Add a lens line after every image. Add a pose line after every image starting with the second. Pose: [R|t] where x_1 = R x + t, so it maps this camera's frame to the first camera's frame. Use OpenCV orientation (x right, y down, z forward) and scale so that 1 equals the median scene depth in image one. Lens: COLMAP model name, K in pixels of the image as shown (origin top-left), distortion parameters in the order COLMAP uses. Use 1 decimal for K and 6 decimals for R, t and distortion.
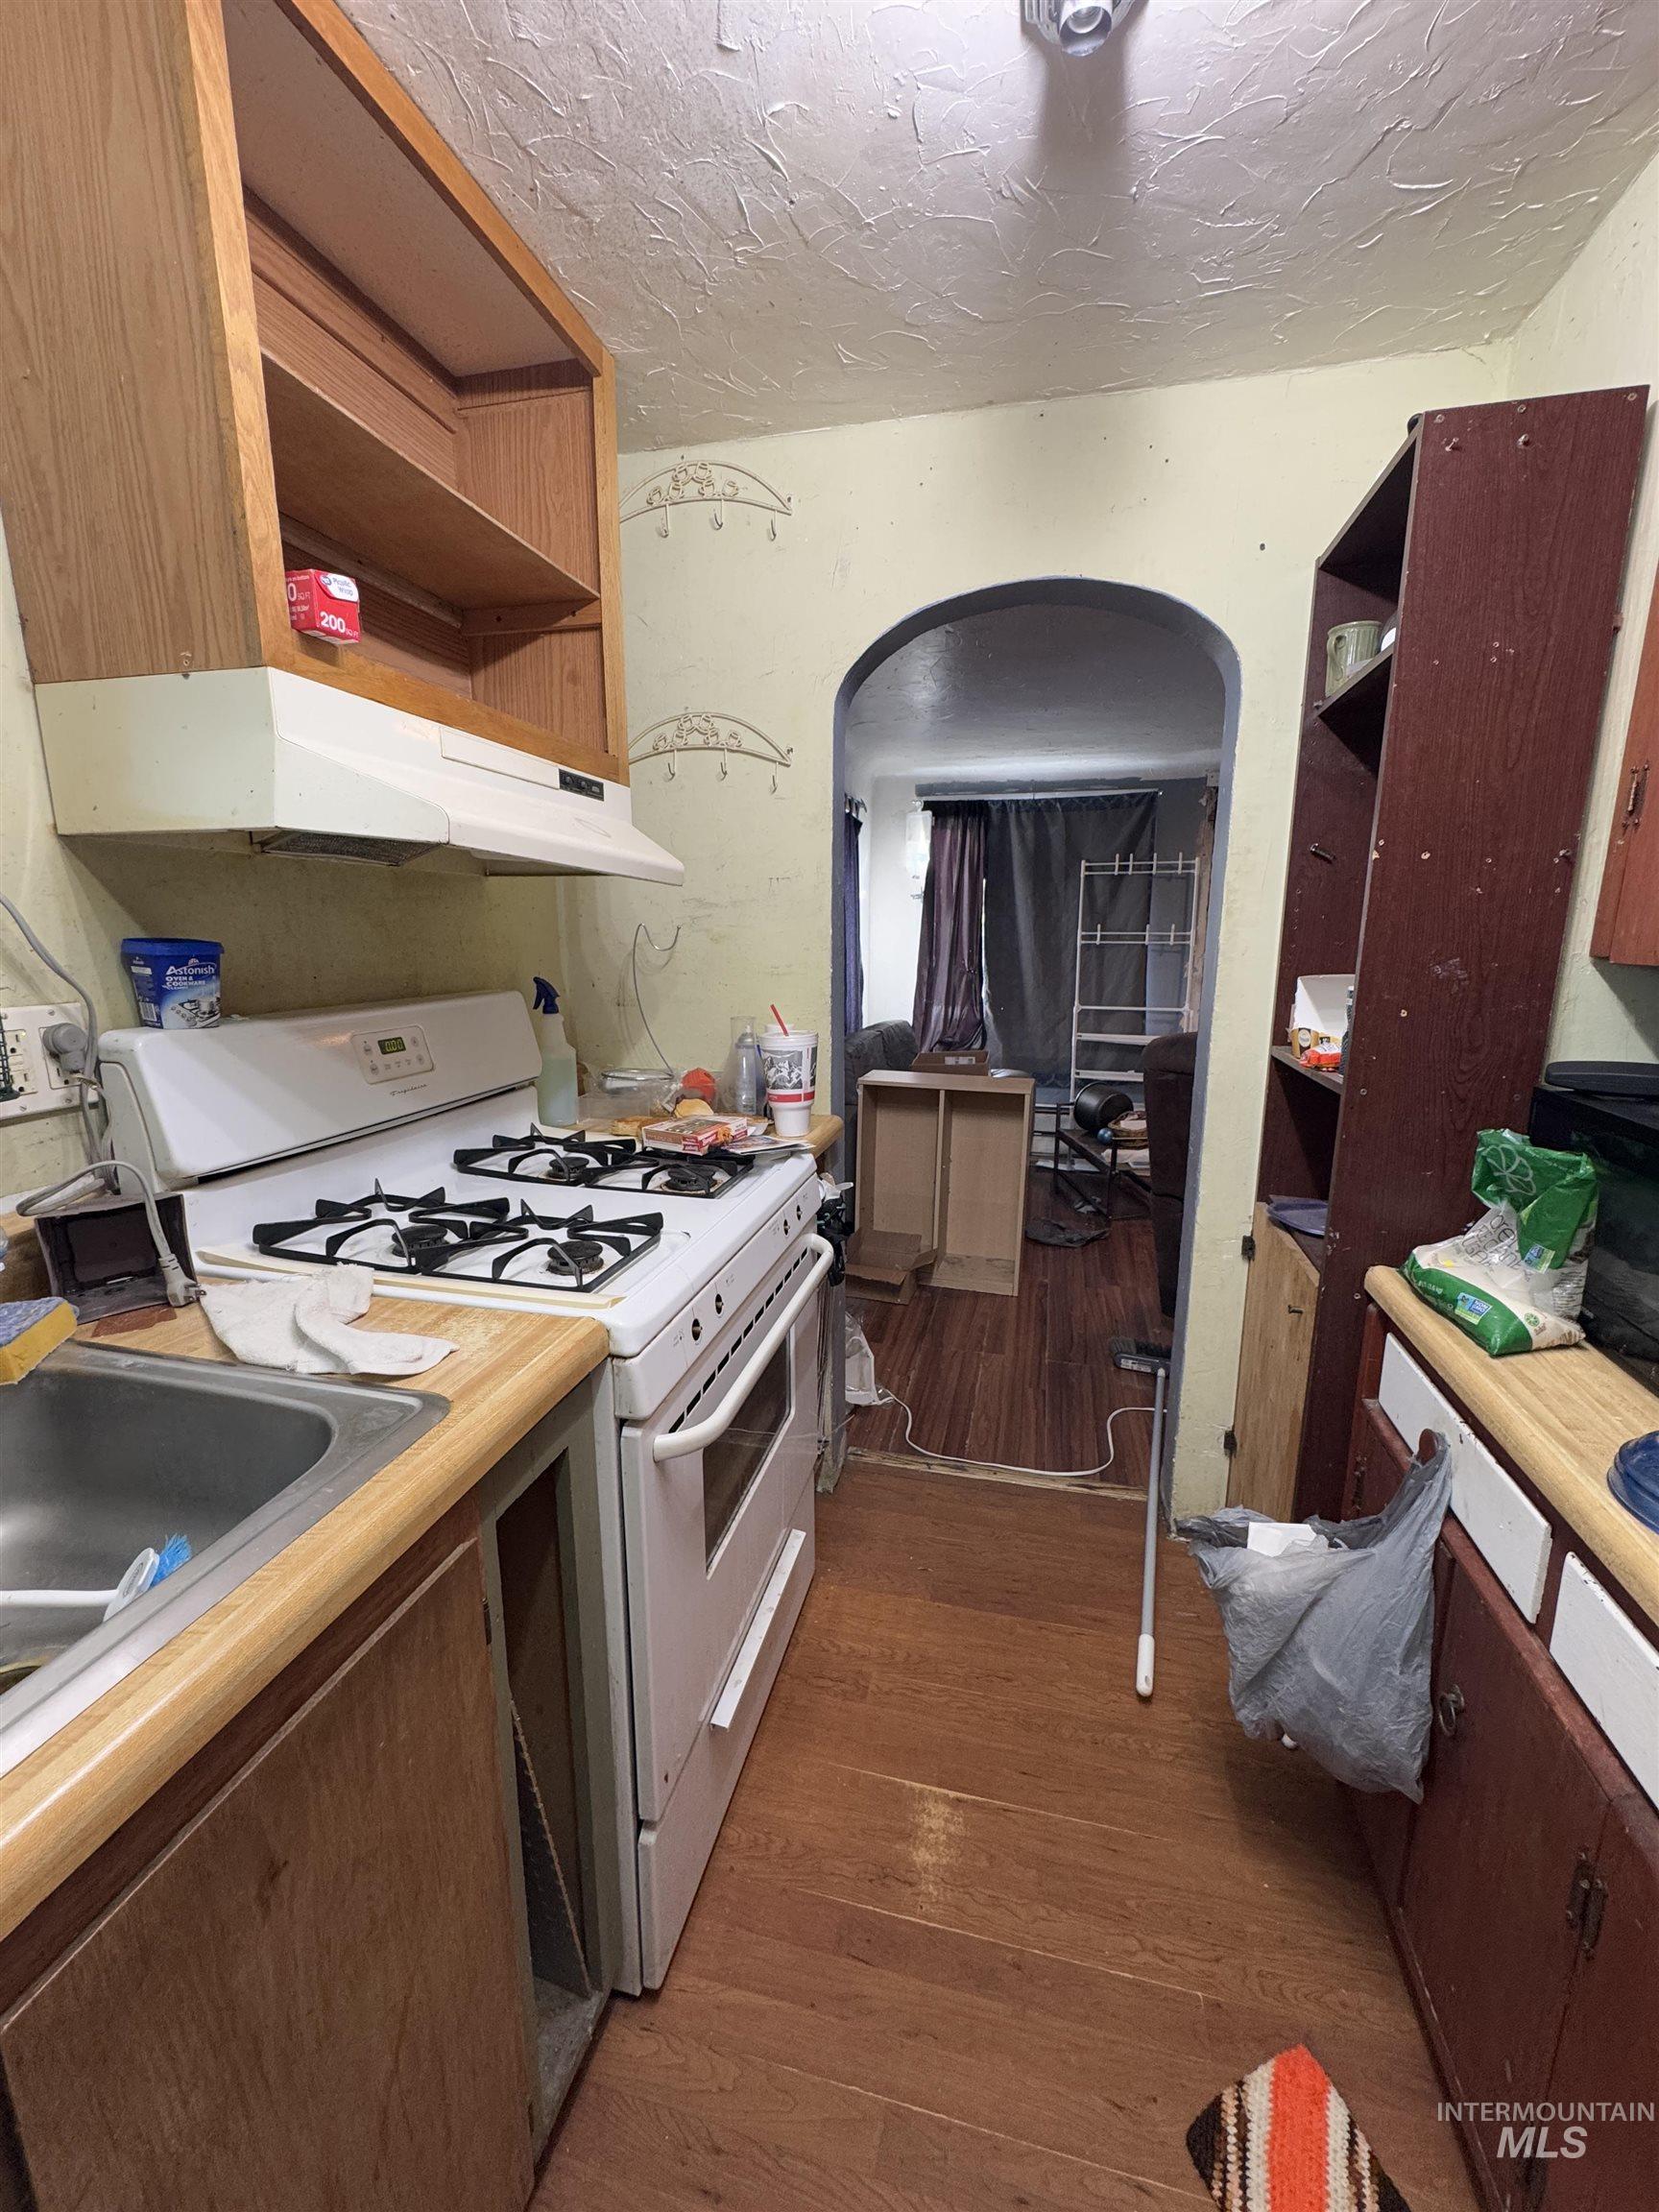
lens RADIAL K [[884.9, 0, 837.0], [0, 884.9, 1103.5], [0, 0, 1]] dist [0.000310, 0.000025]
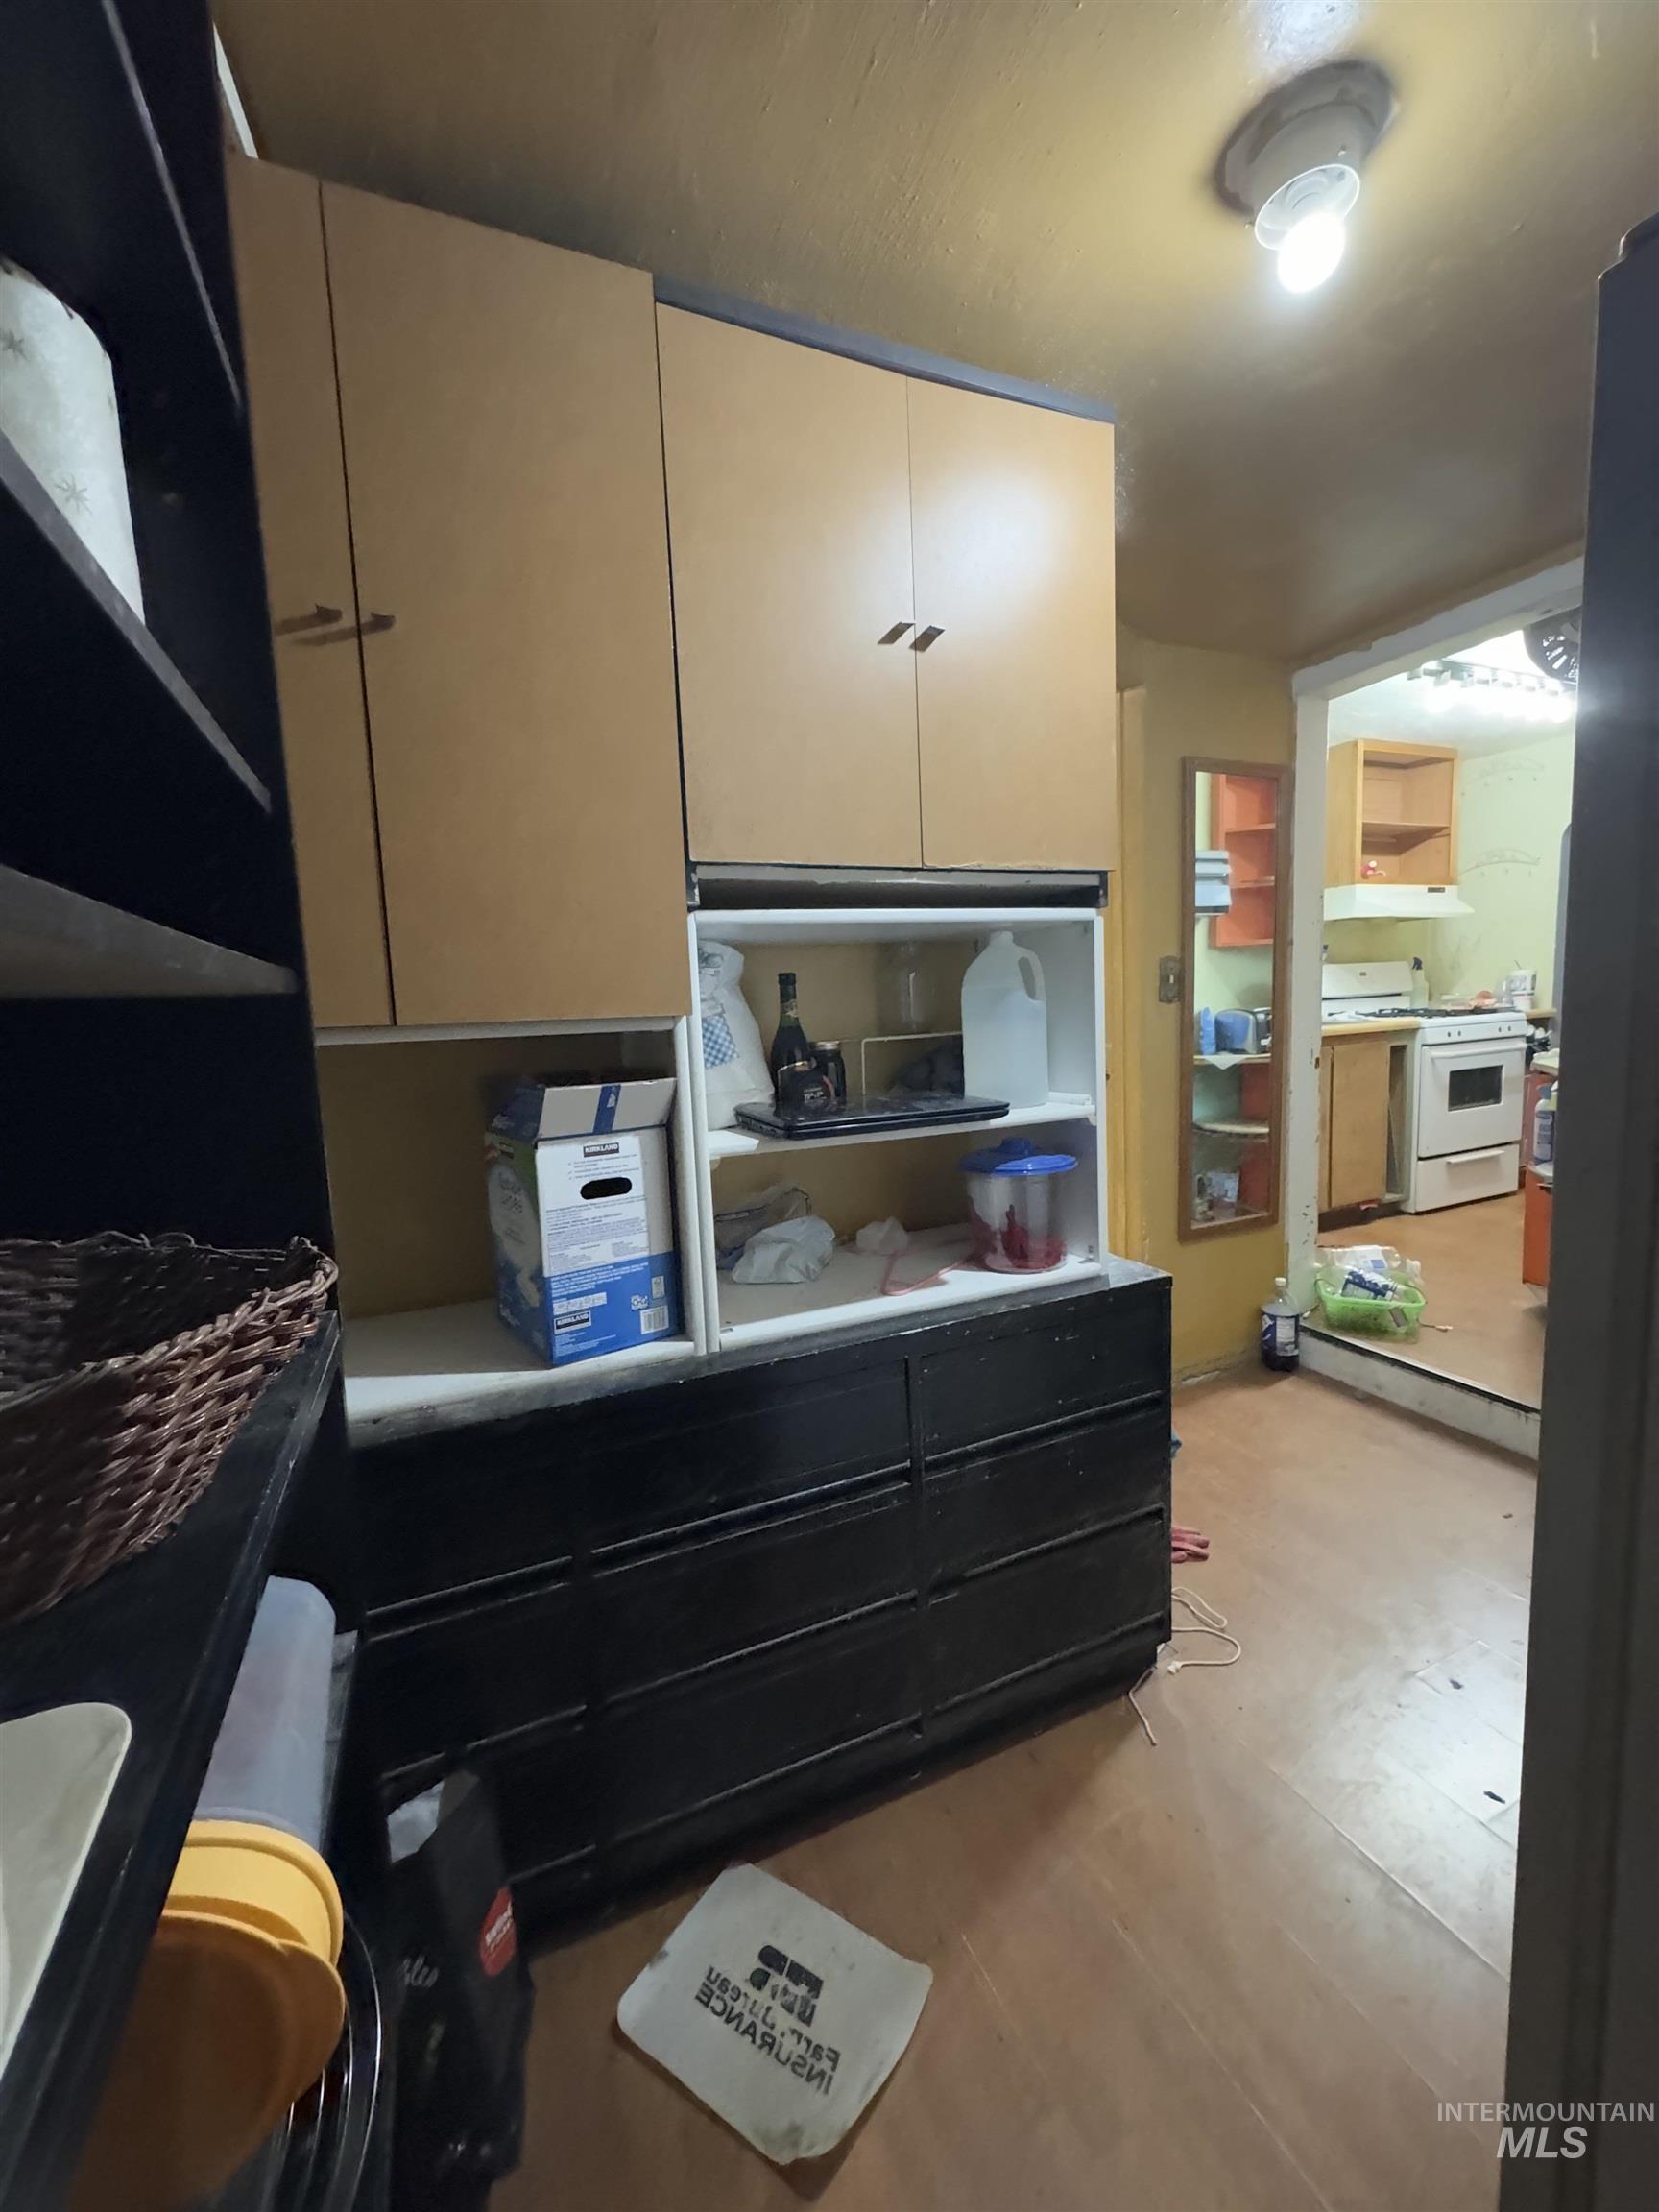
lens RADIAL K [[884.9, 0, 834.5], [0, 884.9, 1107.3], [0, 0, 1]] dist [0.000310, 0.000025]
pose [[0.611257, 0.061240, -0.789059, 0.832351], [-0.104370, 0.994532, -0.003664, 0.573010], [0.784520, 0.084594, 0.614306, -2.264667]]
